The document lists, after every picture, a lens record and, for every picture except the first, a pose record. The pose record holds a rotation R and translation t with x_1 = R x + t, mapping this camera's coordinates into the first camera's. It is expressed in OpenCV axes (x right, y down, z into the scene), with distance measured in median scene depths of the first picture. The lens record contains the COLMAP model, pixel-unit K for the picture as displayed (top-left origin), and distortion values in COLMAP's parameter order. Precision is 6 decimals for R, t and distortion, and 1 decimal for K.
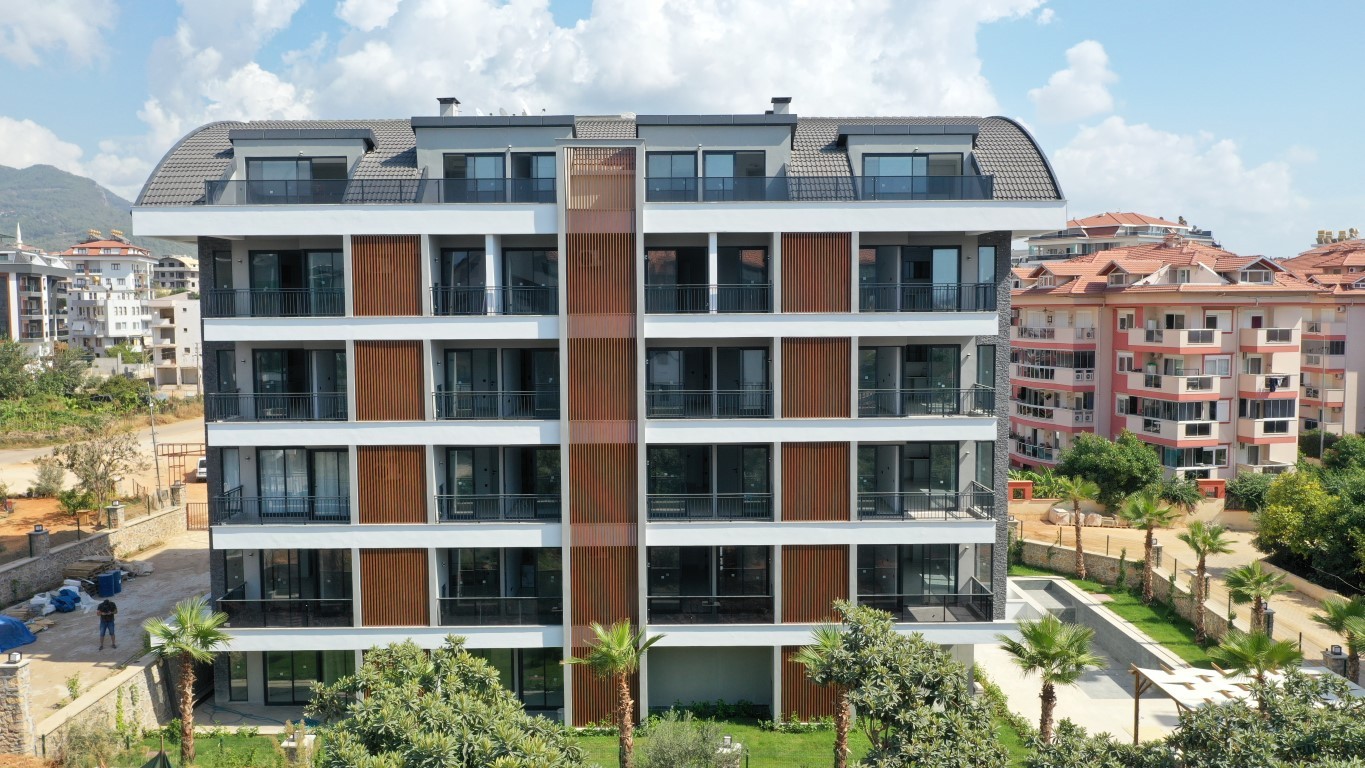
lens RADIAL K [[1080.8, 0, 678.1], [0, 1080.8, 384.6], [0, 0, 1]] dist [0.006985, -0.014538]
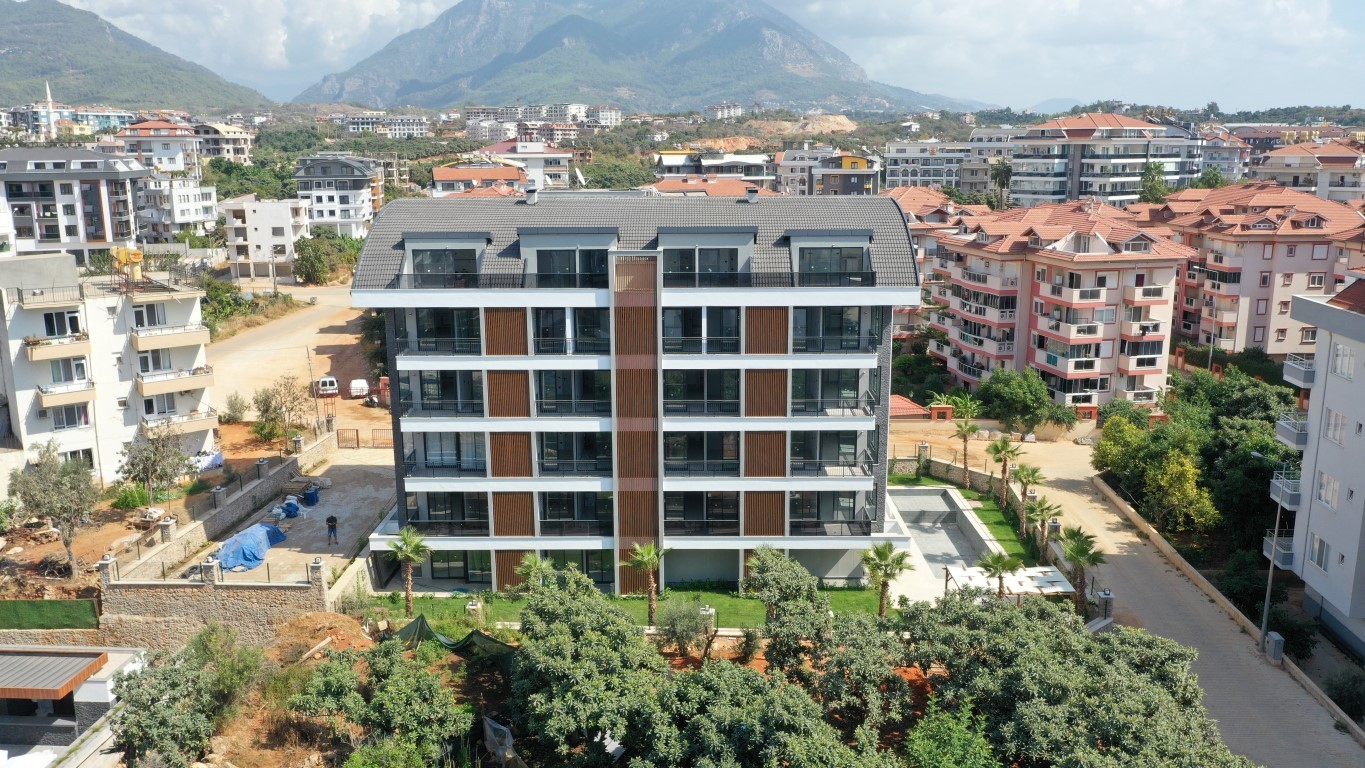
lens RADIAL K [[1080.8, 0, 677.0], [0, 1080.8, 386.9], [0, 0, 1]] dist [0.006985, -0.014538]
pose [[0.999870, 0.004202, -0.015561, 0.016274], [-0.001840, 0.988863, 0.148817, -0.246985], [0.016013, -0.148769, 0.988742, -0.599017]]
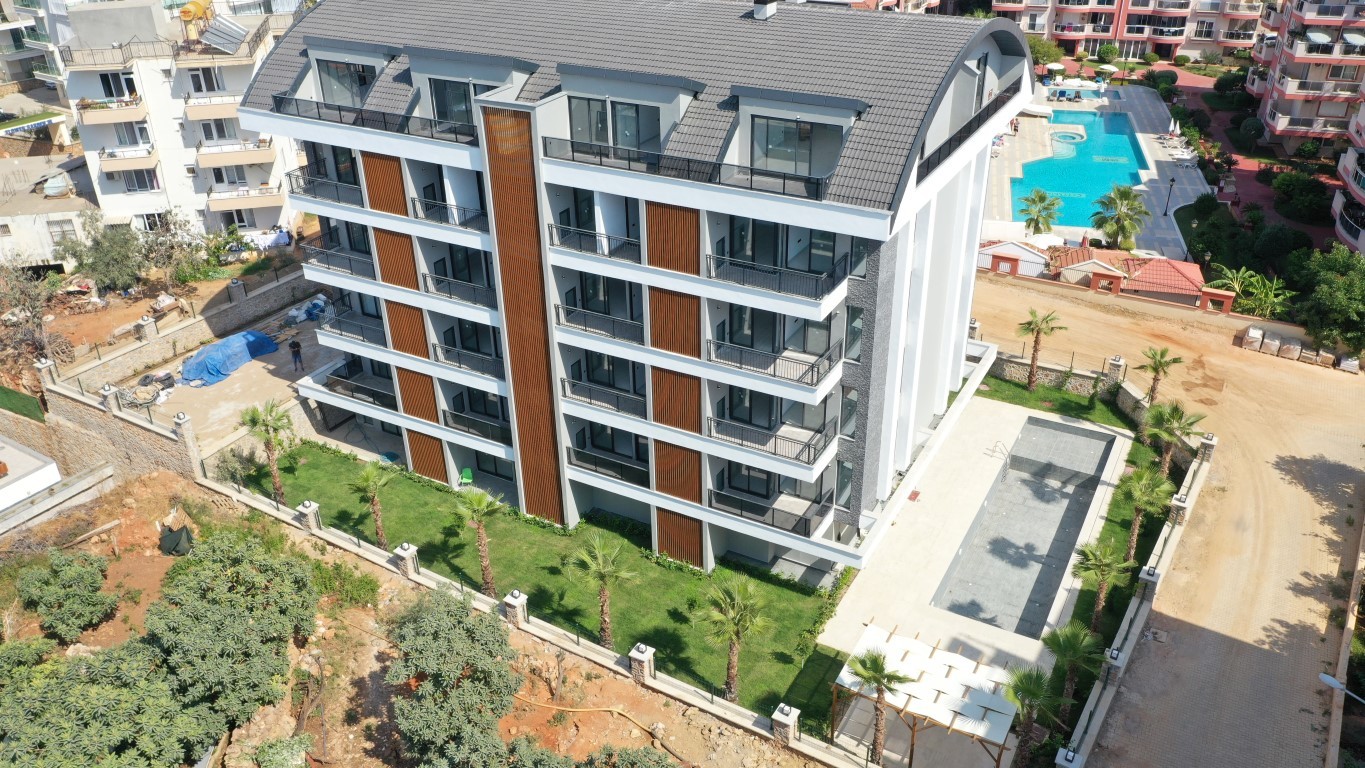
lens RADIAL K [[1080.8, 0, 677.9], [0, 1080.8, 386.4], [0, 0, 1]] dist [0.006985, -0.014538]
pose [[0.873032, 0.232271, -0.428795, 0.611075], [-0.021766, 0.896970, 0.441556, -0.435188], [0.487177, -0.376159, 0.788139, 0.054229]]
